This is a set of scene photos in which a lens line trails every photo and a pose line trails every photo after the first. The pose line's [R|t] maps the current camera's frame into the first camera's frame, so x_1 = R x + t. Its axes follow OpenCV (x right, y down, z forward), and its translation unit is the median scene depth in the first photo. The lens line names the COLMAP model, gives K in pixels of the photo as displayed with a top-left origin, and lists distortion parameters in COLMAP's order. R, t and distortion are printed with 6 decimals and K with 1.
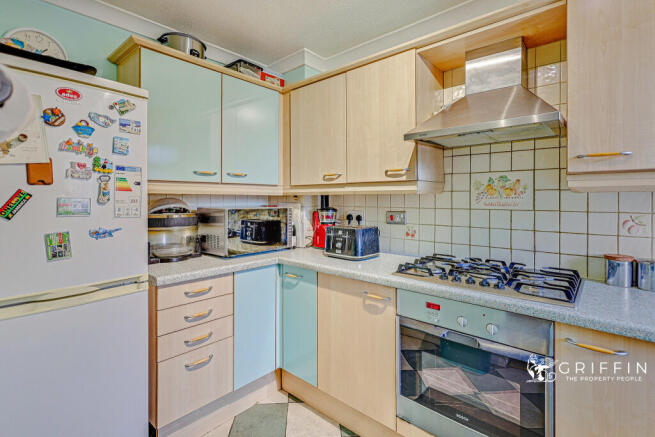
lens RADIAL K [[317.7, 0, 333.2], [0, 317.7, 199.3], [0, 0, 1]] dist [-0.004690, 0.002418]
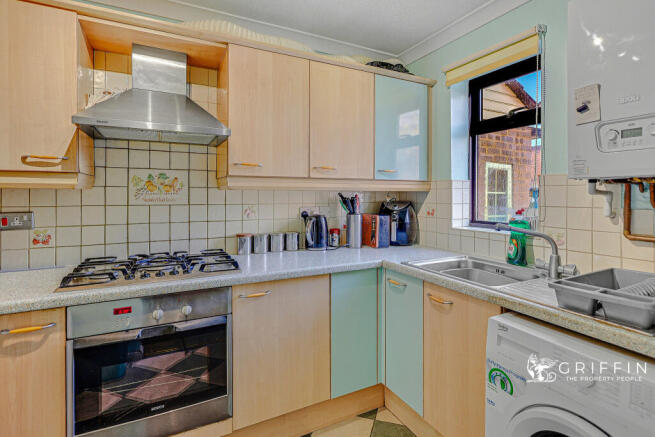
lens RADIAL K [[317.7, 0, 337.1], [0, 317.7, 196.5], [0, 0, 1]] dist [-0.004690, 0.002418]
pose [[0.352068, -0.004885, 0.935962, -0.271444], [0.002814, 0.999987, 0.004161, 0.001834], [-0.935970, 0.001168, 0.352078, 0.074773]]
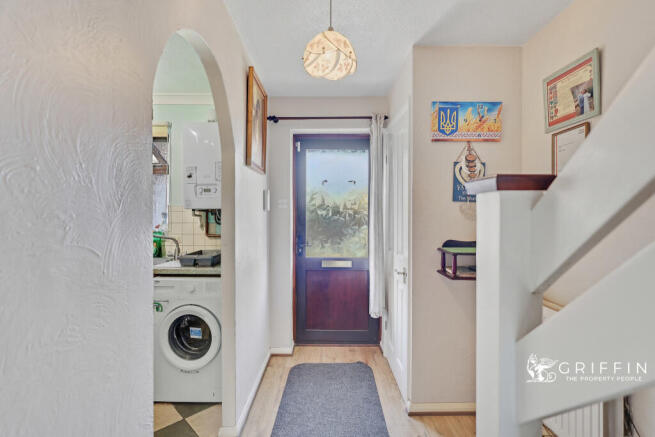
lens RADIAL K [[317.7, 0, 326.6], [0, 317.7, 217.2], [0, 0, 1]] dist [-0.004690, 0.002418]
pose [[-0.656915, -0.004612, 0.753951, -1.074183], [0.000355, 0.999979, 0.006426, -0.004492], [-0.753965, 0.004490, -0.656900, 0.342481]]
